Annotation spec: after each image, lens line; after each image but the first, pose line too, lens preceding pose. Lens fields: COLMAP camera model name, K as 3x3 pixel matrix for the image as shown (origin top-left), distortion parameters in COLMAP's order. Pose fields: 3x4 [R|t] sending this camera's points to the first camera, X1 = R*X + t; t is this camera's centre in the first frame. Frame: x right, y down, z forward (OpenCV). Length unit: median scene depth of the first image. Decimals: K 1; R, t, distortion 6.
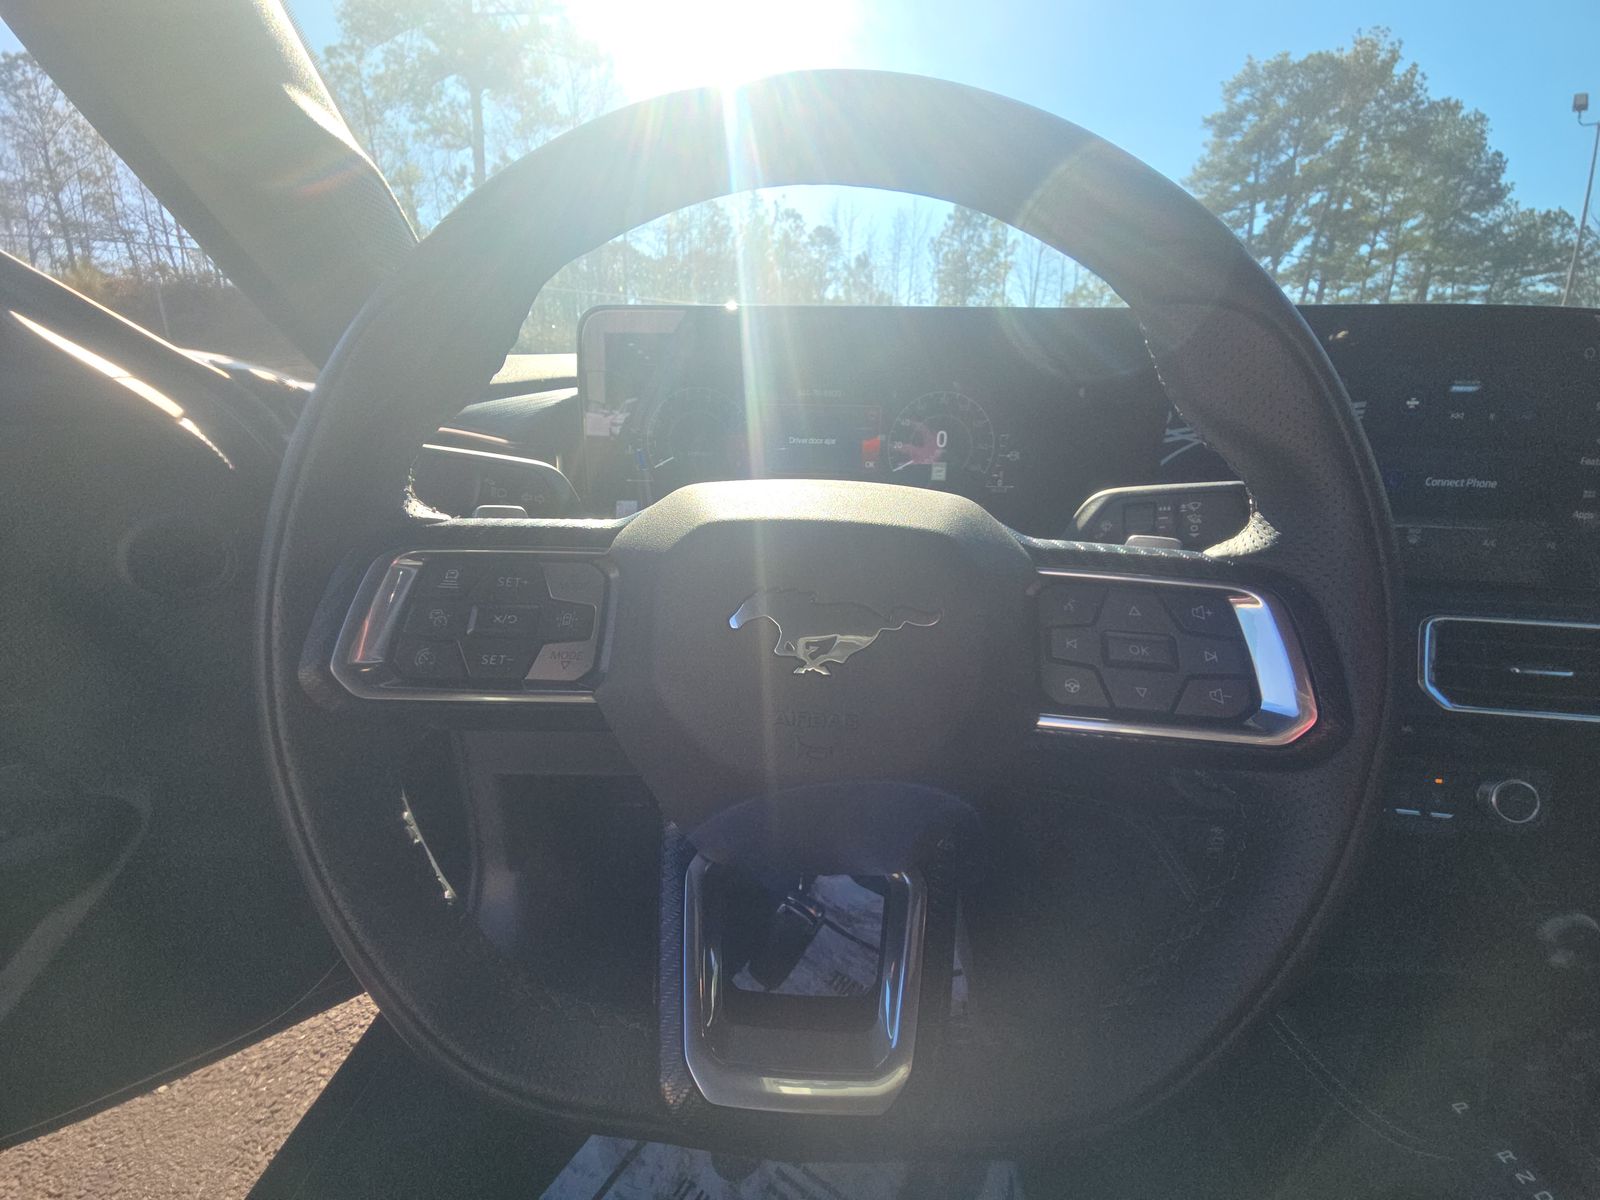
lens RADIAL K [[649.7, 0, 806.7], [0, 649.7, 604.1], [0, 0, 1]] dist [0.011542, -0.007064]
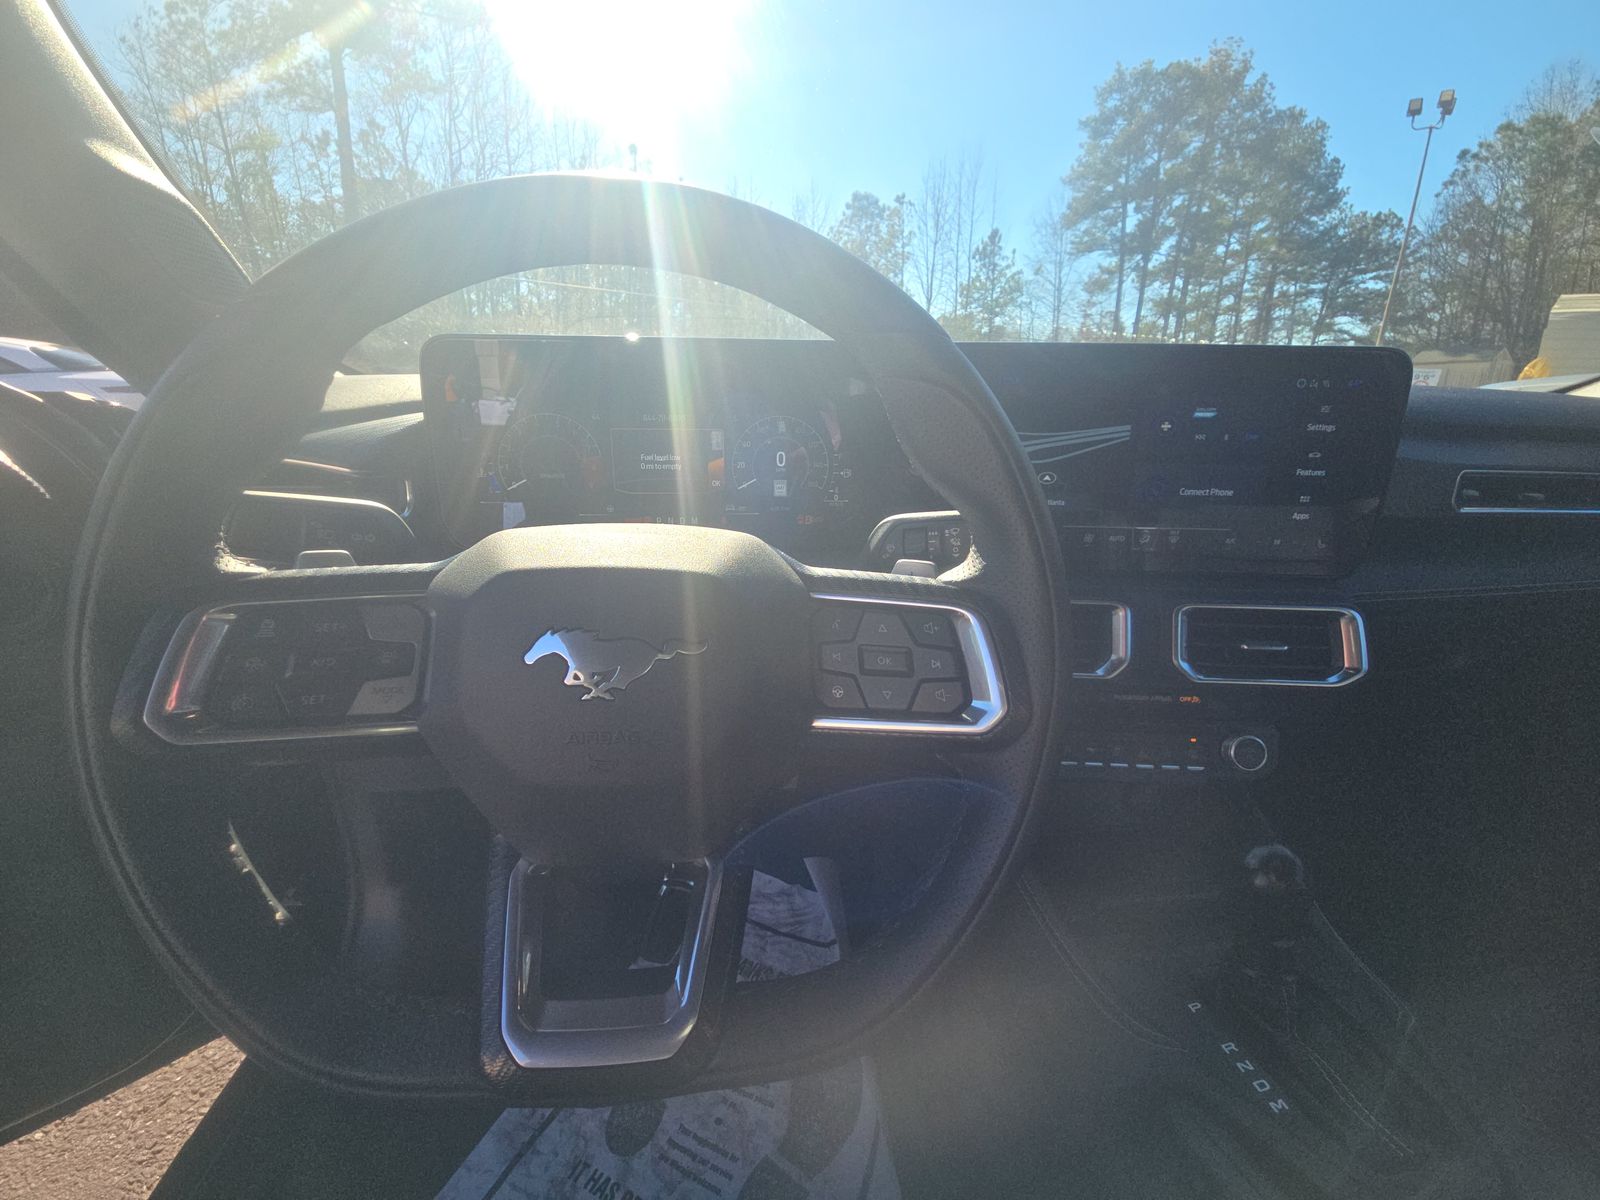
lens RADIAL K [[649.7, 0, 807.0], [0, 649.7, 604.2], [0, 0, 1]] dist [0.011542, -0.007064]
pose [[0.991618, -0.042532, 0.122006, 0.076361], [0.040045, 0.998938, 0.022767, -0.023800], [-0.122845, -0.017690, 0.992268, -0.066422]]
